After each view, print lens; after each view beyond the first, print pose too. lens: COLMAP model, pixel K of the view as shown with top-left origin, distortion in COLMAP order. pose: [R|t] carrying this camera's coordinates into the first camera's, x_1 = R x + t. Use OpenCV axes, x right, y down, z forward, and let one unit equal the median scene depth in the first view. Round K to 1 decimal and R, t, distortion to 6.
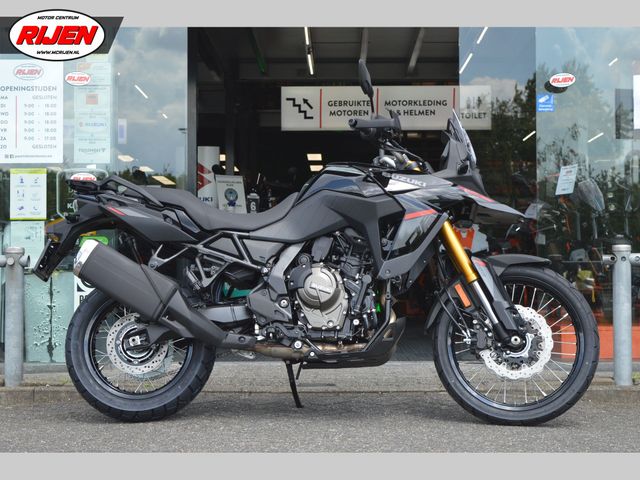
lens RADIAL K [[1375.7, 0, 320.0], [0, 1375.7, 240.0], [0, 0, 1]] dist [0.037227, 0.381489]
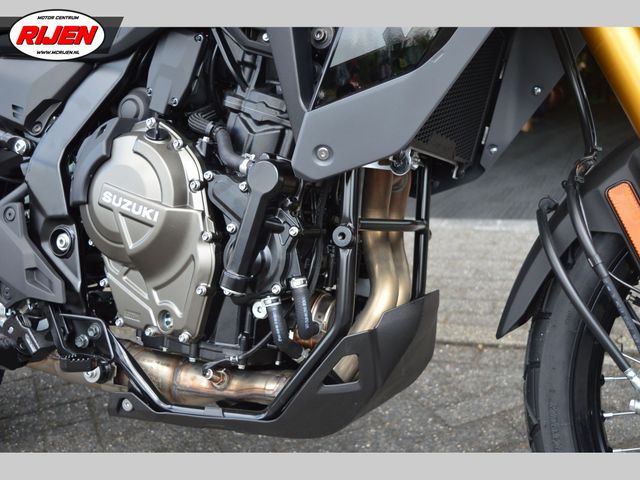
lens RADIAL K [[730.8, 0, 320.0], [0, 730.8, 240.0], [0, 0, 1]] dist [-0.033425, -0.022506]
pose [[0.930846, 0.030671, -0.364123, 0.097115], [0.058618, 0.971033, 0.231643, 0.007092], [0.360680, -0.236968, 0.902084, 0.849010]]
